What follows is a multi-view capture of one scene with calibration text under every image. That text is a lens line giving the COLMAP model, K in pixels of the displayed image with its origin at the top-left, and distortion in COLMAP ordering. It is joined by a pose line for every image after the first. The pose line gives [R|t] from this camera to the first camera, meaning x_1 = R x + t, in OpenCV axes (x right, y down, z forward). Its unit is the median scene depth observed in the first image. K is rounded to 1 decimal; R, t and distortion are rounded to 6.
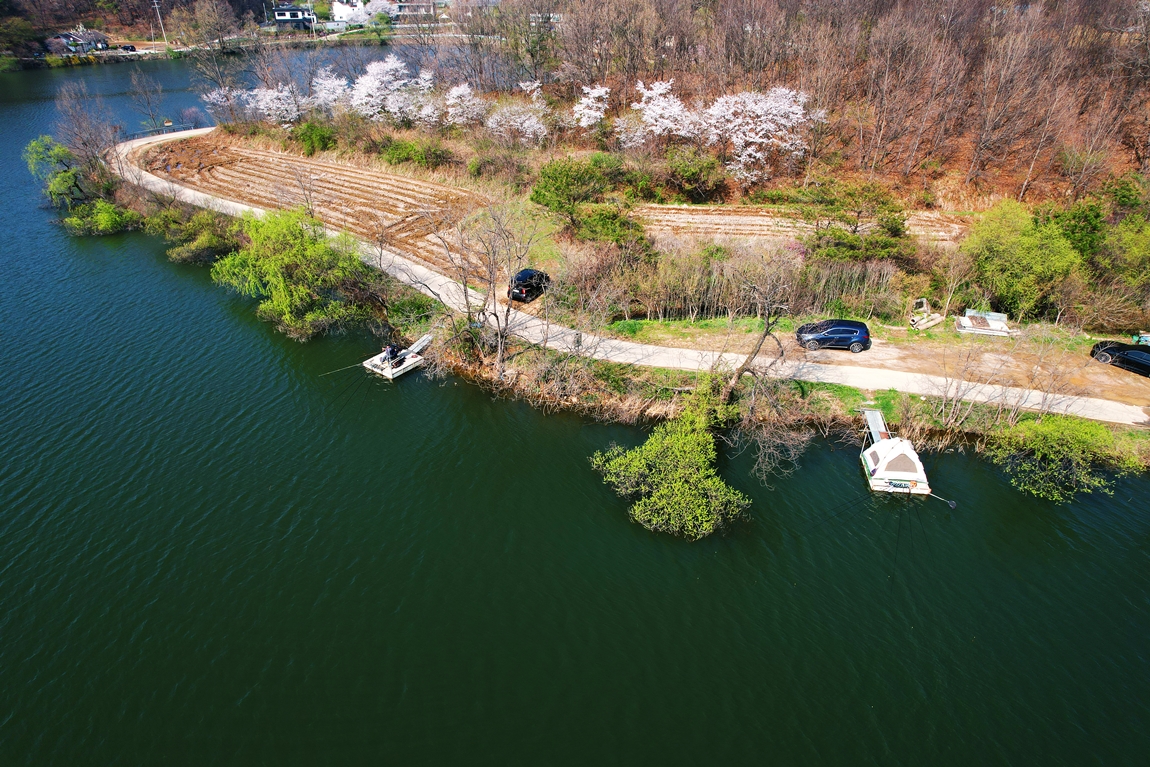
lens RADIAL K [[733.2, 0, 572.3], [0, 733.2, 382.8], [0, 0, 1]] dist [-0.079897, 0.070219]
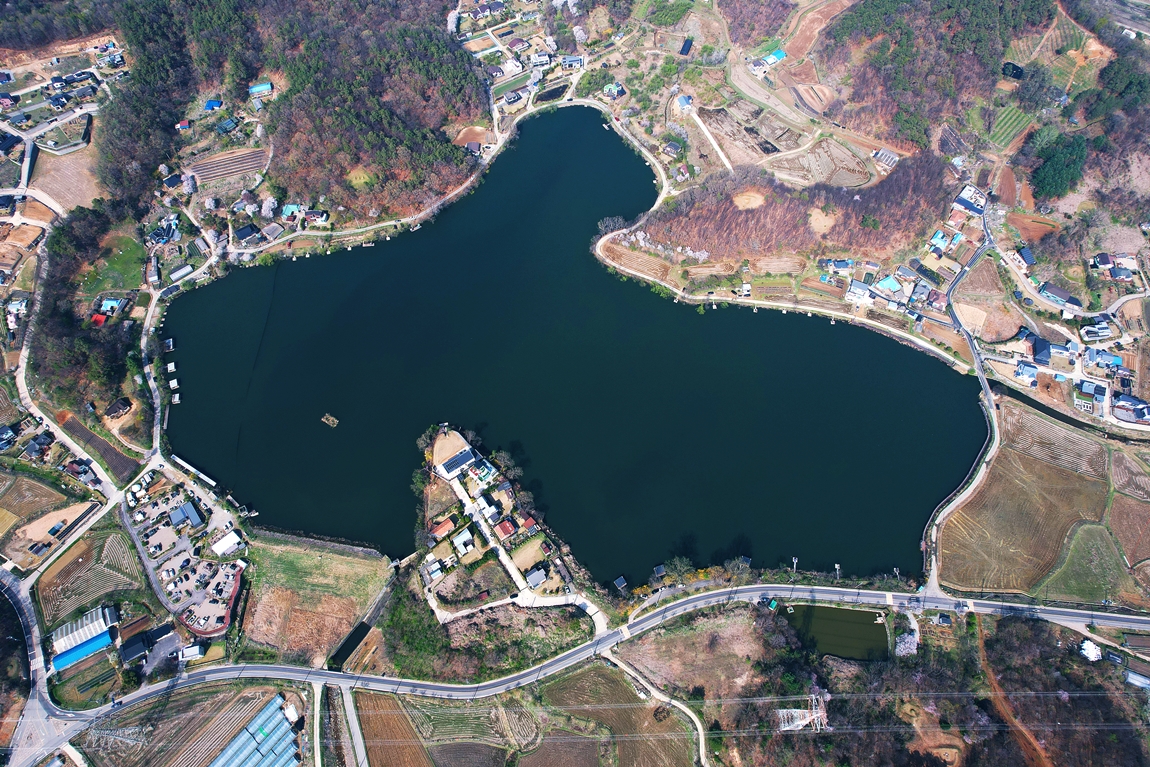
lens RADIAL K [[733.2, 0, 572.2], [0, 733.2, 381.4], [0, 0, 1]] dist [-0.079897, 0.070219]
pose [[0.978530, -0.178058, 0.103795, -2.058123], [0.096375, 0.840468, 0.533222, -3.318695], [-0.182181, -0.511771, 0.839584, -5.734842]]
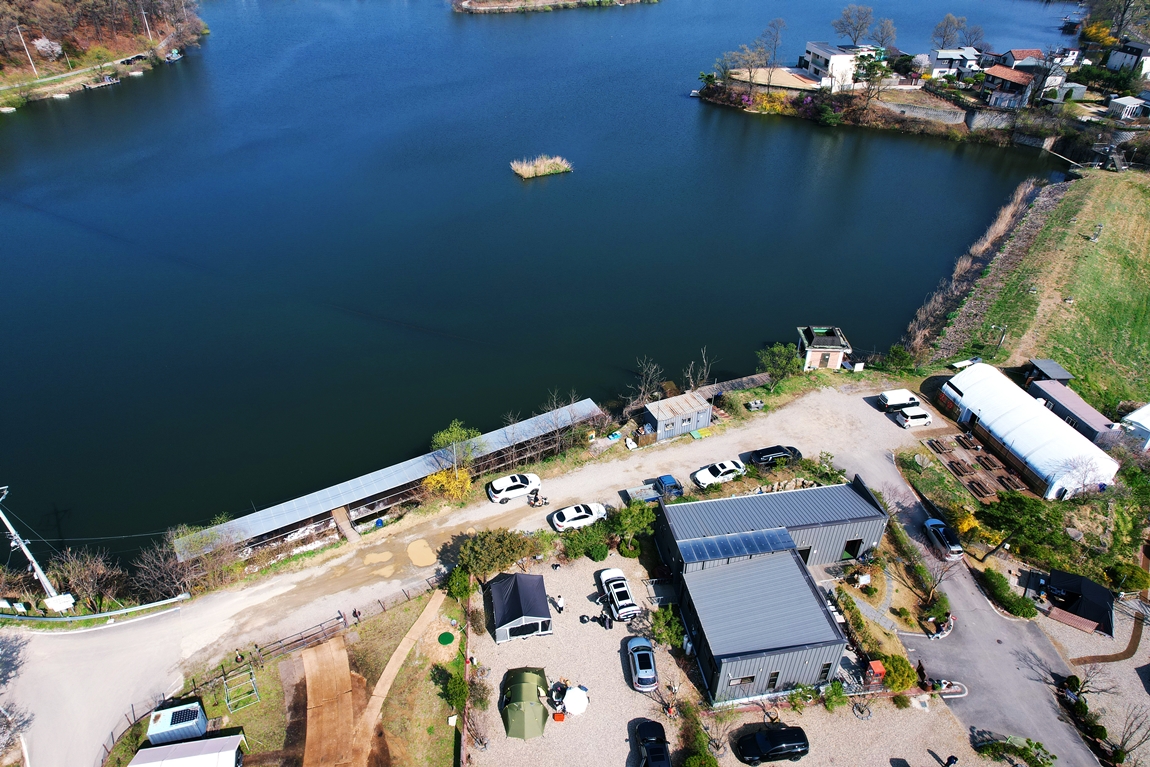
lens RADIAL K [[733.2, 0, 578.0], [0, 733.2, 383.0], [0, 0, 1]] dist [-0.079897, 0.070219]
pose [[0.290783, -0.541912, 0.788528, -5.368885], [0.472752, 0.797887, 0.374009, 0.070706], [-0.831836, 0.264023, 0.488202, -0.842276]]
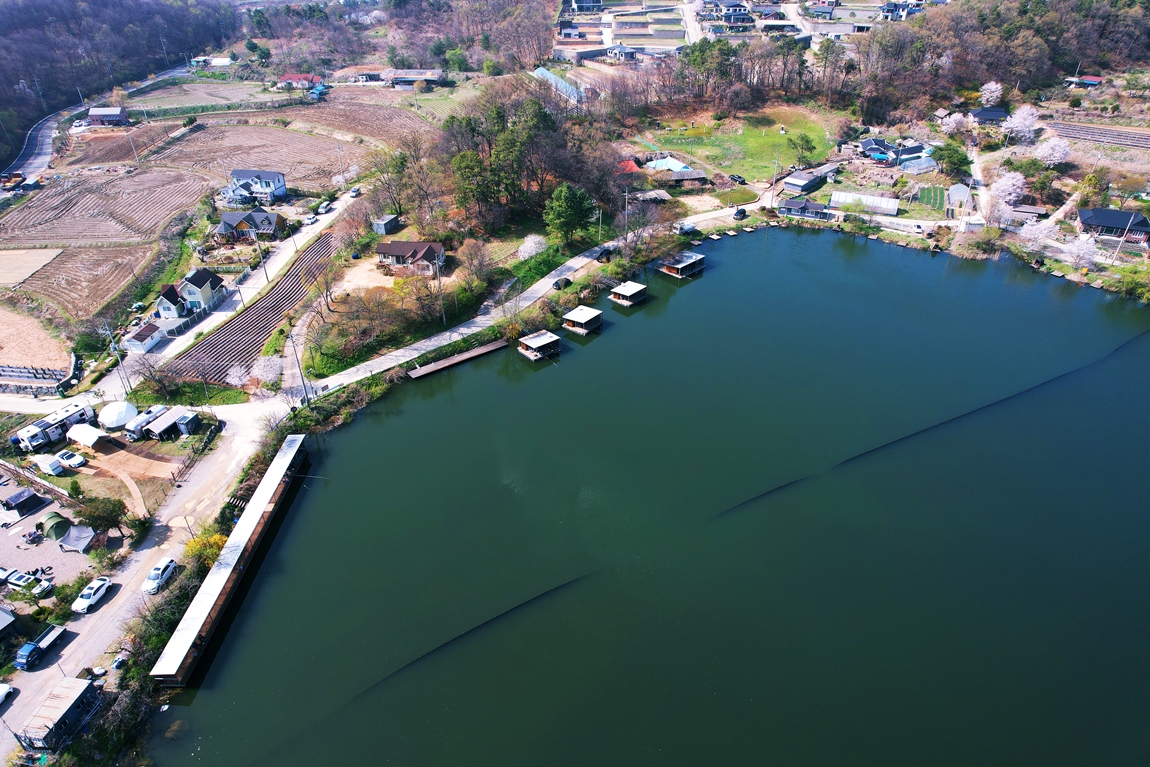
lens RADIAL K [[733.2, 0, 576.5], [0, 733.2, 382.3], [0, 0, 1]] dist [-0.079897, 0.070219]
pose [[0.656615, 0.406386, -0.635380, -3.795199], [-0.374926, 0.906837, 0.192552, -0.262441], [0.654436, 0.111788, 0.747808, -0.767039]]
